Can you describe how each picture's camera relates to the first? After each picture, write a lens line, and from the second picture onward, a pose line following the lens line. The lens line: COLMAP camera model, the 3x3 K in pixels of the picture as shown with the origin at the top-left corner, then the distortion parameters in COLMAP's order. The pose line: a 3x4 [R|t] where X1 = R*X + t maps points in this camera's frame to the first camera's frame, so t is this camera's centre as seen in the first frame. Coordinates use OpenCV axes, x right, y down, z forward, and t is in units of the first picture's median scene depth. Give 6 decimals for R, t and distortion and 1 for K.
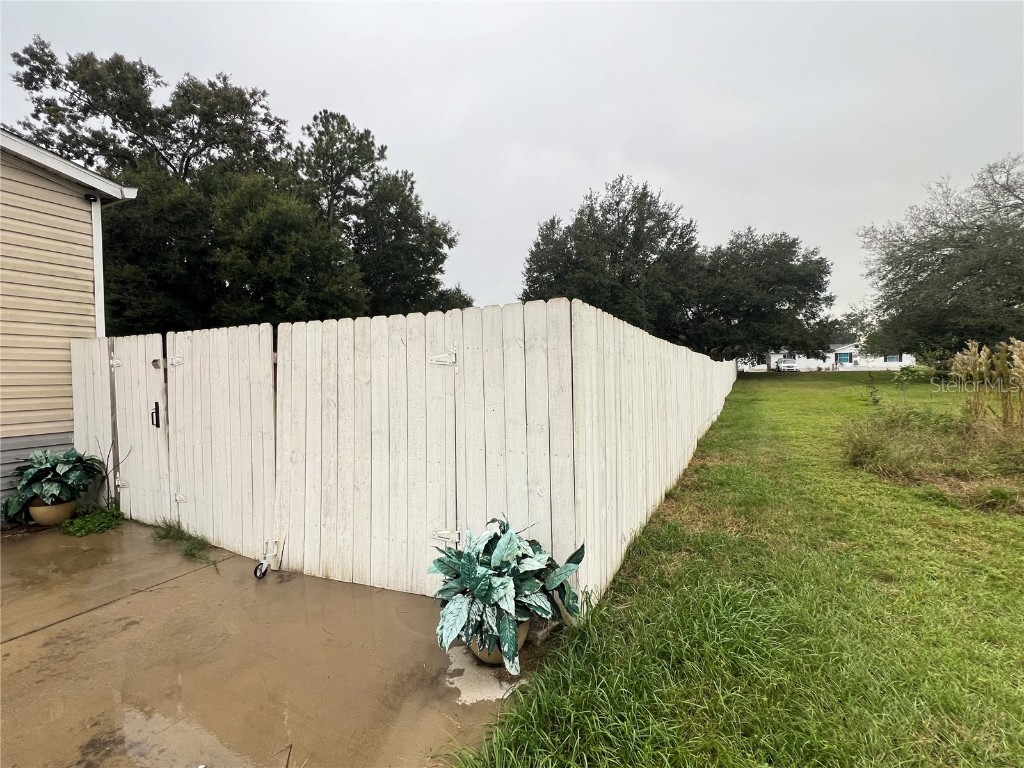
lens RADIAL K [[475.8, 0, 508.7], [0, 475.8, 386.4], [0, 0, 1]] dist [-0.011326, 0.000171]
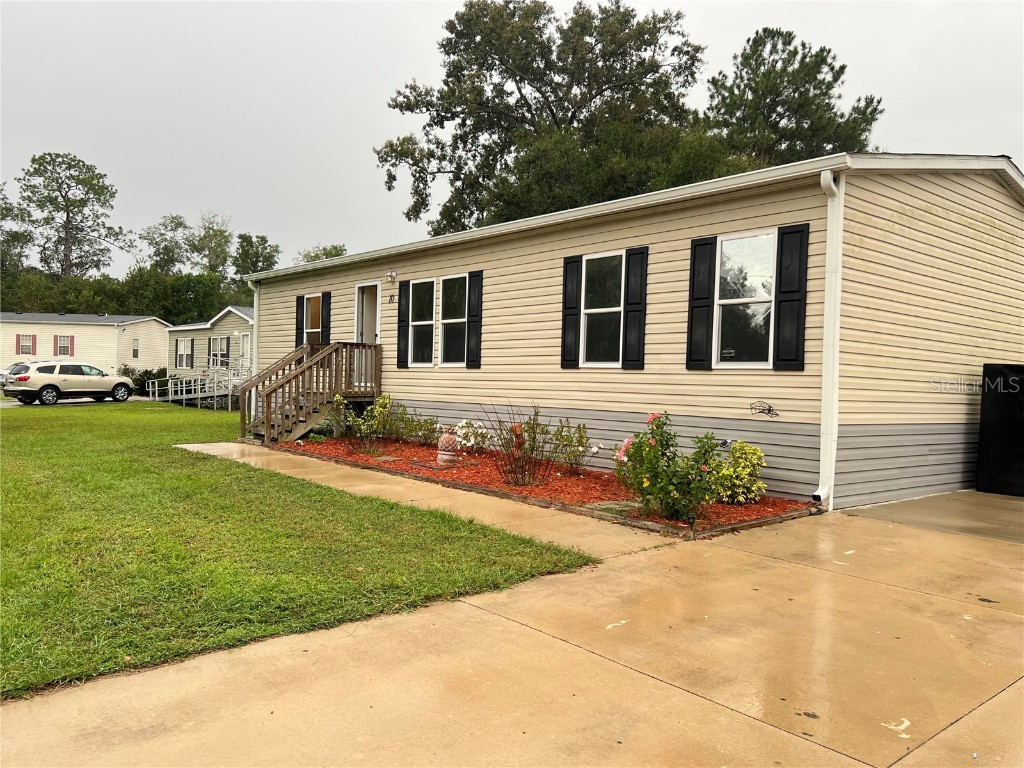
lens RADIAL K [[801.4, 0, 520.7], [0, 801.4, 389.8], [0, 0, 1]] dist [0.043518, -0.042428]
pose [[0.920678, 0.042503, -0.388002, -0.197505], [-0.050168, 0.998694, -0.009641, 0.013319], [0.387085, 0.028342, 0.921608, -0.268267]]
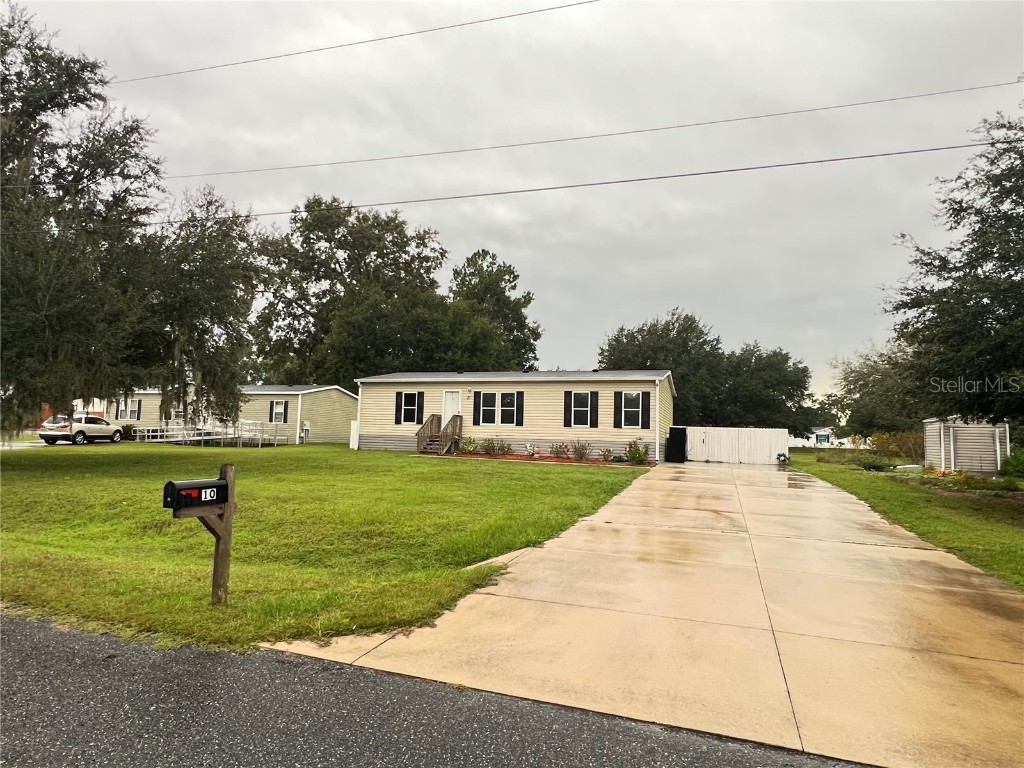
lens RADIAL K [[587.5, 0, 511.2], [0, 587.5, 385.8], [0, 0, 1]] dist [-0.002319, -0.002253]
pose [[0.991293, 0.055116, 0.119580, -0.434600], [-0.040137, 0.991440, -0.124241, 0.040516], [-0.125405, 0.118359, 0.985020, -0.637791]]
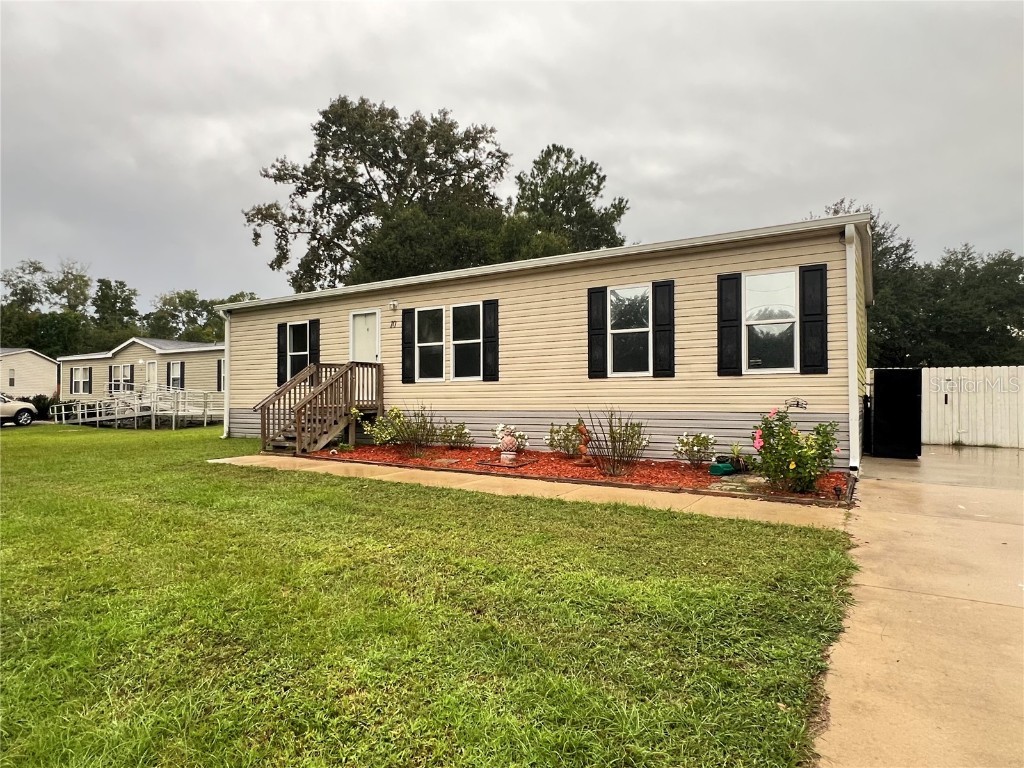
lens RADIAL K [[587.5, 0, 516.6], [0, 587.5, 390.2], [0, 0, 1]] dist [-0.002319, -0.002253]
pose [[0.995795, 0.009780, -0.091090, -0.304226], [-0.013636, 0.999032, -0.041812, 0.018547], [0.090593, 0.042878, 0.994964, -0.257390]]
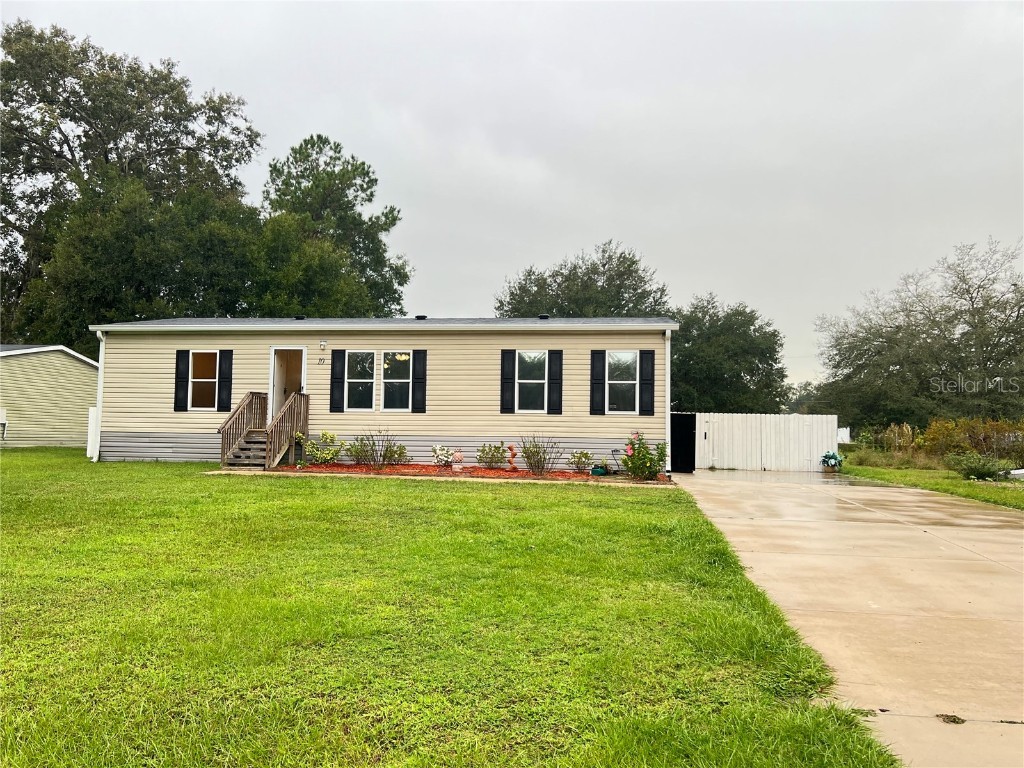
lens RADIAL K [[801.4, 0, 510.5], [0, 801.4, 390.4], [0, 0, 1]] dist [0.043518, -0.042428]
pose [[0.946375, 0.049068, 0.319322, -0.448982], [-0.019853, 0.995364, -0.094112, 0.034385], [-0.322460, 0.082726, 0.942961, -0.466246]]
